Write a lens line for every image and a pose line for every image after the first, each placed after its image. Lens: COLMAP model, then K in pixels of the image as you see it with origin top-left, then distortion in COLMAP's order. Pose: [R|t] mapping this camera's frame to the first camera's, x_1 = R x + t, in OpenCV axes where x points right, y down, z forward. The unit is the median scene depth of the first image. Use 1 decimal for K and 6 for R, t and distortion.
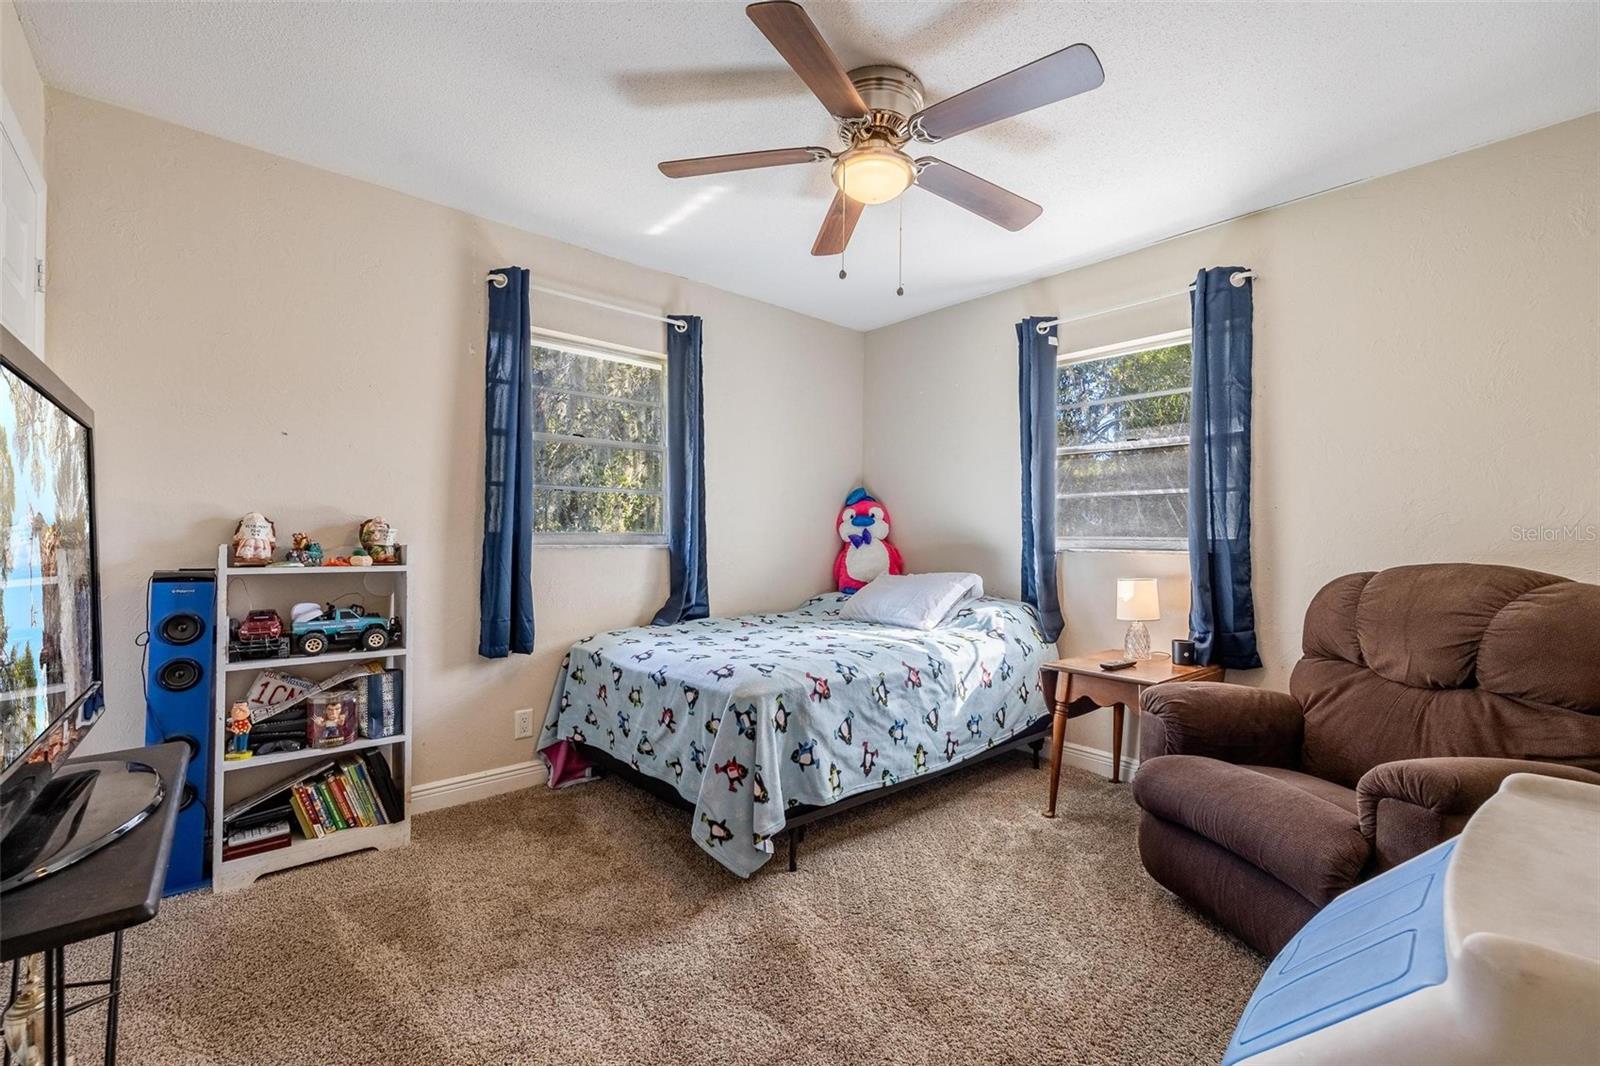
lens RADIAL K [[655.1, 0, 804.2], [0, 655.1, 533.7], [0, 0, 1]] dist [0.003325, -0.001982]
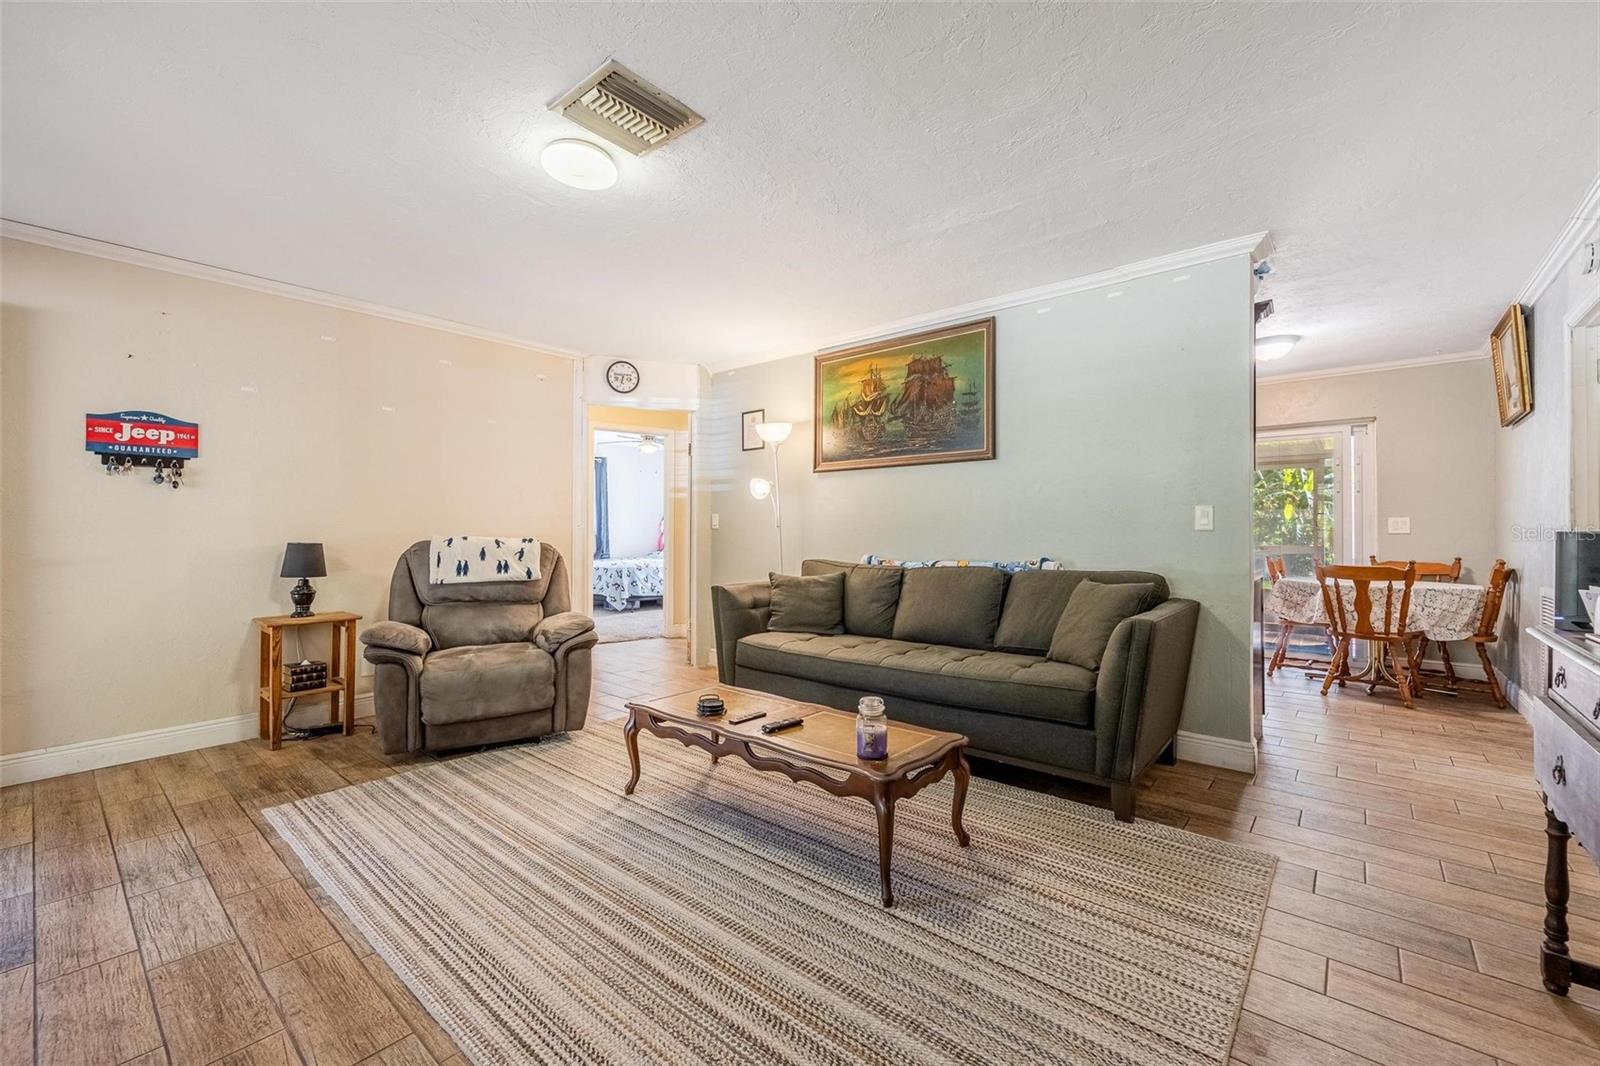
lens RADIAL K [[655.1, 0, 802.1], [0, 655.1, 531.8], [0, 0, 1]] dist [0.003325, -0.001982]
pose [[0.989275, -0.006347, 0.145925, 0.439665], [0.004990, 0.999941, 0.009669, -0.021893], [-0.145977, -0.008837, 0.989248, -3.196441]]
